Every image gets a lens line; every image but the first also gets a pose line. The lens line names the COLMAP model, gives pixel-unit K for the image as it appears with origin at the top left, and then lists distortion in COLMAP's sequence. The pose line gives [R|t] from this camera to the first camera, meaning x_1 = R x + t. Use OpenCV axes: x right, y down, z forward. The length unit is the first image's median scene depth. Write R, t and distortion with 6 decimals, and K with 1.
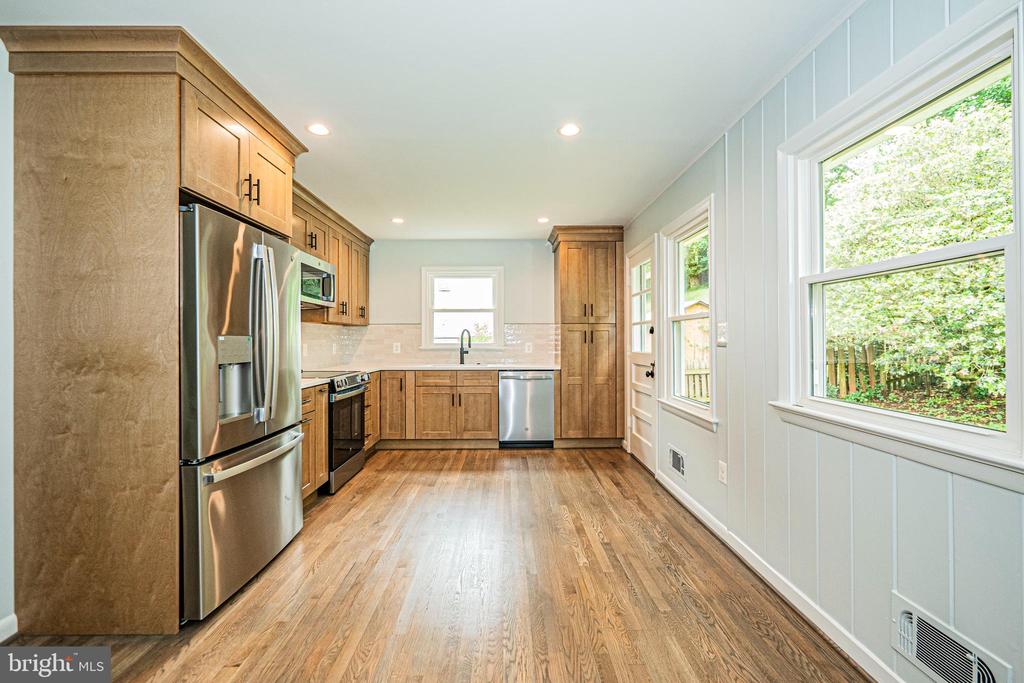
lens RADIAL K [[434.4, 0, 512.3], [0, 434.4, 341.4], [0, 0, 1]] dist [-0.007625, 0.001766]
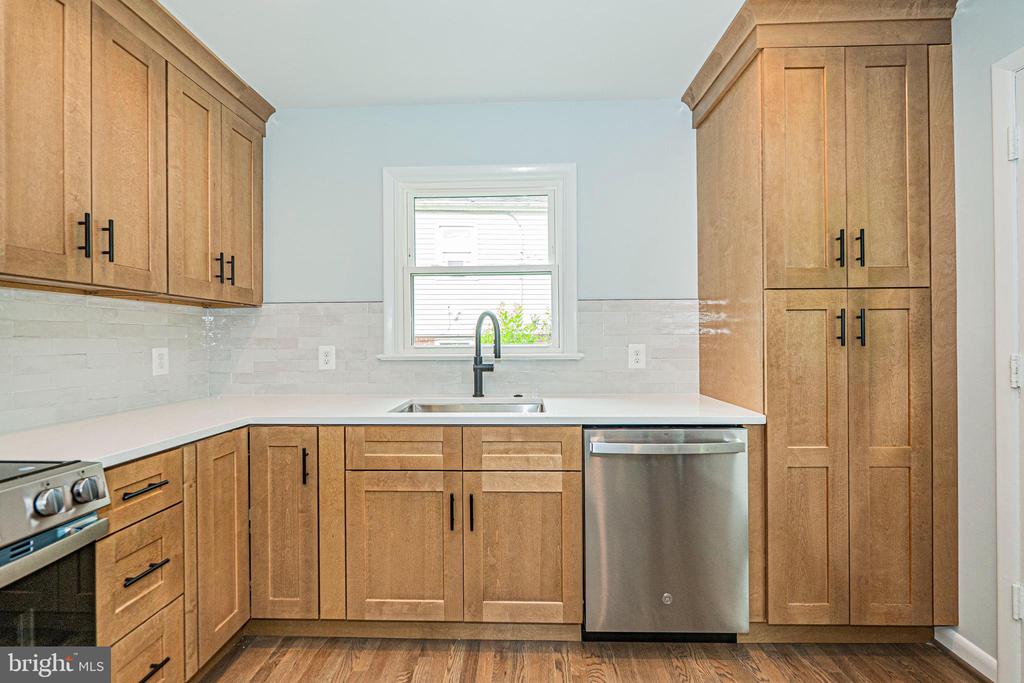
lens RADIAL K [[434.4, 0, 513.0], [0, 434.4, 339.2], [0, 0, 1]] dist [-0.007625, 0.001766]
pose [[0.999085, -0.004247, -0.042559, -0.071928], [0.004119, 0.999987, -0.003101, -0.001359], [0.042571, 0.002923, 0.999089, 0.652716]]
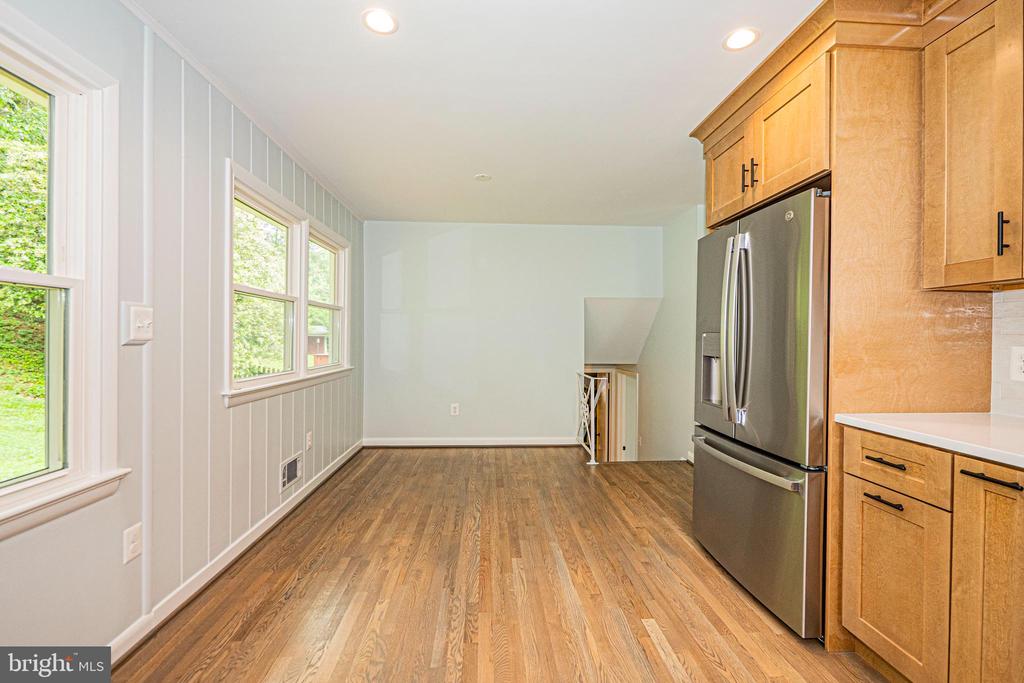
lens RADIAL K [[434.4, 0, 514.9], [0, 434.4, 341.8], [0, 0, 1]] dist [-0.007625, 0.001766]
pose [[-0.998649, -0.001800, -0.051928, -0.022218], [-0.002511, 0.999904, 0.013628, -0.001501], [0.051898, 0.013740, -0.998558, 0.901168]]
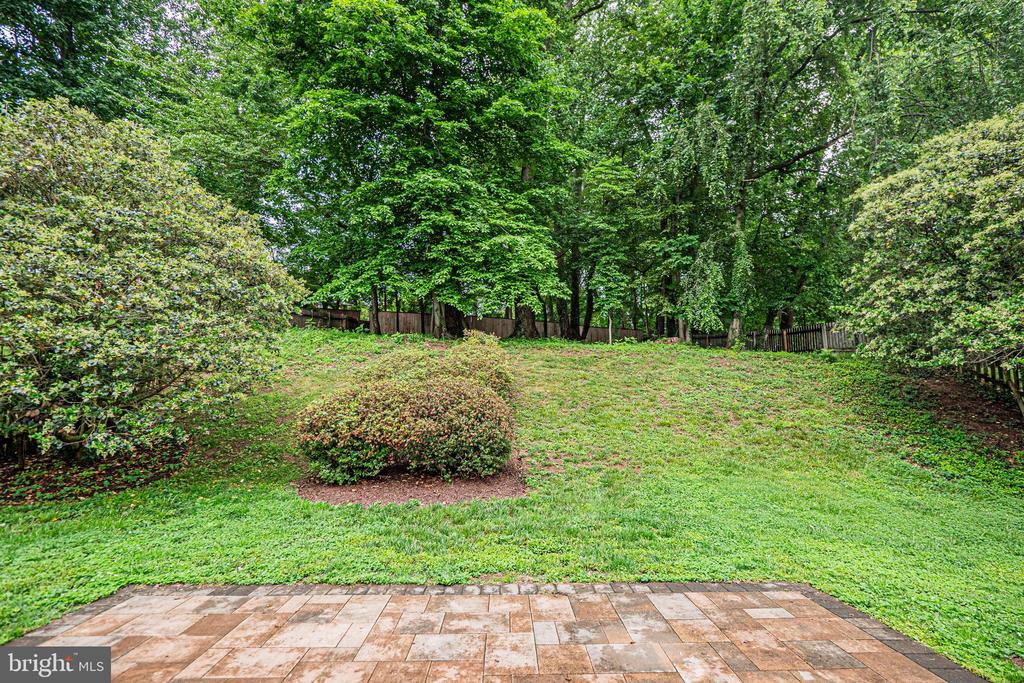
lens RADIAL K [[434.4, 0, 512.5], [0, 434.4, 342.8], [0, 0, 1]] dist [-0.007625, 0.001766]
pose [[-0.004226, 0.144379, 0.989513, 0.419370], [0.007843, 0.989497, -0.144343, 0.053363], [-0.999960, 0.007151, -0.005314, 0.352915]]
